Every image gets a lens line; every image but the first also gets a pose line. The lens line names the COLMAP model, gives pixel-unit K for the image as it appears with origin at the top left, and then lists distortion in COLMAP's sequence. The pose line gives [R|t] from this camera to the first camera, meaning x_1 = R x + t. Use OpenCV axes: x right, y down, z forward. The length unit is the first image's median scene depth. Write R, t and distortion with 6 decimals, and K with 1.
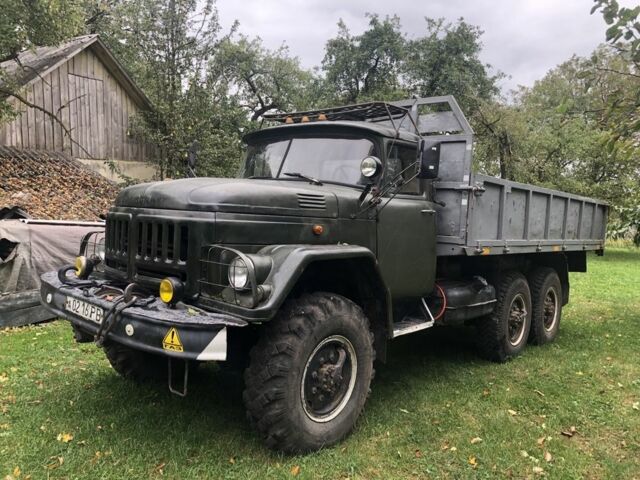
lens RADIAL K [[530.5, 0, 315.9], [0, 530.5, 240.1], [0, 0, 1]] dist [0.016177, -0.018502]
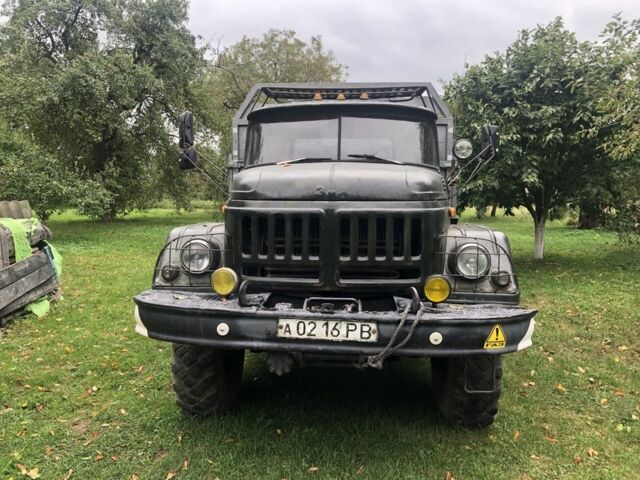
lens RADIAL K [[530.5, 0, 314.0], [0, 530.5, 241.0], [0, 0, 1]] dist [0.016177, -0.018502]
pose [[0.797076, -0.102579, 0.595103, -0.676304], [0.067297, 0.994417, 0.081272, -0.052901], [-0.600117, -0.024731, 0.799530, 0.271029]]
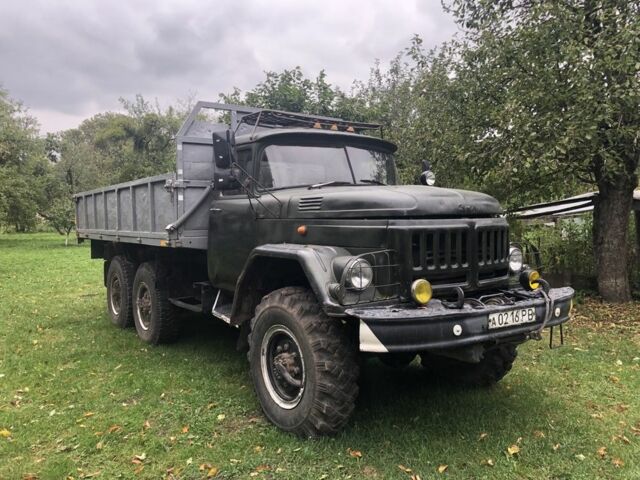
lens RADIAL K [[530.5, 0, 317.7], [0, 530.5, 239.7], [0, 0, 1]] dist [0.016177, -0.018502]
pose [[0.235540, -0.101676, 0.966531, -1.118162], [0.073580, 0.993524, 0.086585, -0.103566], [-0.969075, 0.050723, 0.241496, 0.817461]]
